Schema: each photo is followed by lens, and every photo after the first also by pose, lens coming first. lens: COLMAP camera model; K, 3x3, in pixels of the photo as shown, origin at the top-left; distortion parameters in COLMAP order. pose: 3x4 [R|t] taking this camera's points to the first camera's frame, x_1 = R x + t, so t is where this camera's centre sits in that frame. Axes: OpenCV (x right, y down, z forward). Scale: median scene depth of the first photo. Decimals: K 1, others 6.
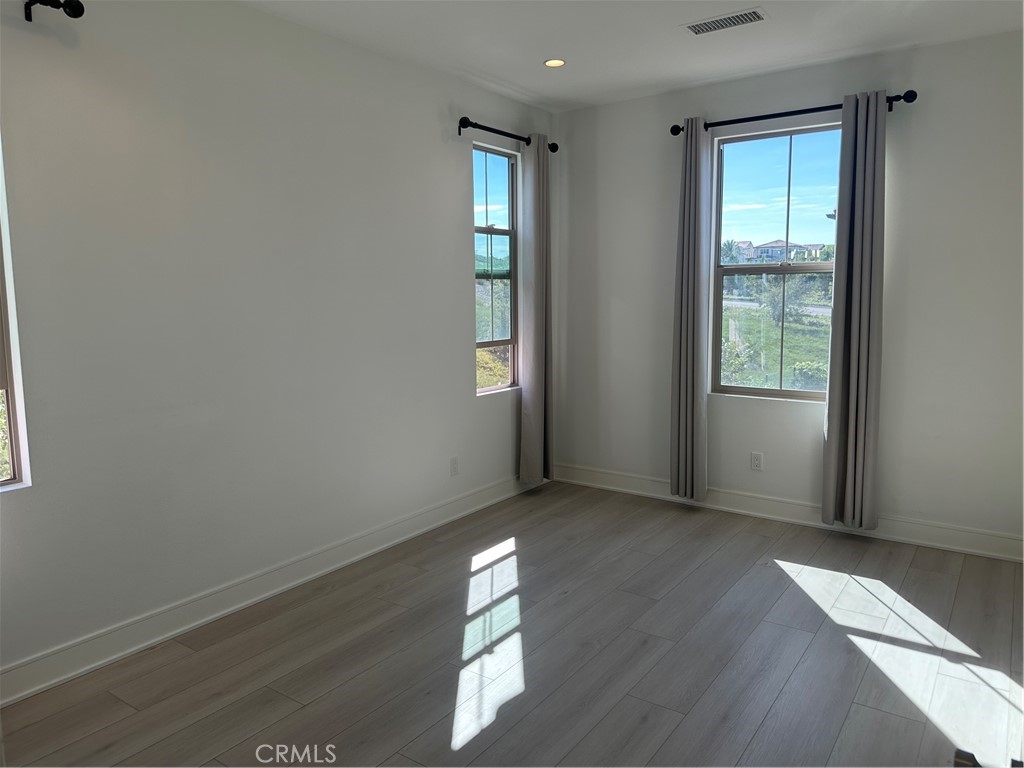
lens RADIAL K [[721.4, 0, 510.5], [0, 721.4, 381.5], [0, 0, 1]] dist [0.023108, -0.025770]
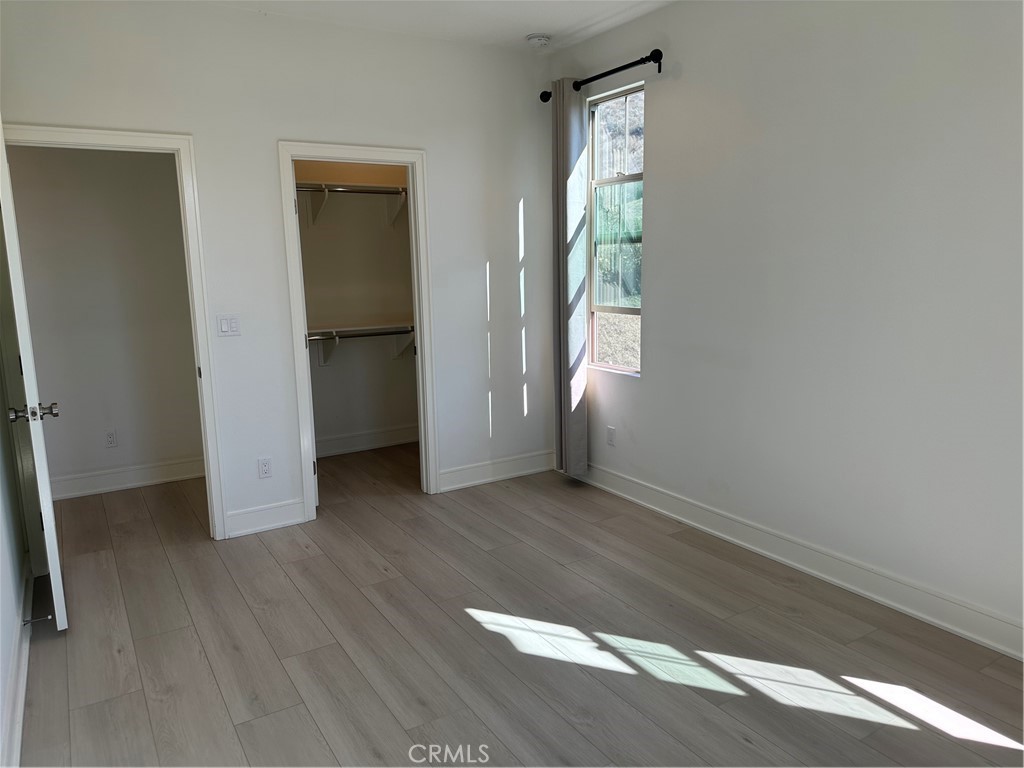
lens RADIAL K [[721.4, 0, 510.8], [0, 721.4, 384.2], [0, 0, 1]] dist [0.023108, -0.025770]
pose [[-0.403937, 0.170124, -0.898829, 0.787724], [-0.088859, 0.970612, 0.223644, -0.151768], [0.910461, 0.170207, -0.376949, 1.172894]]
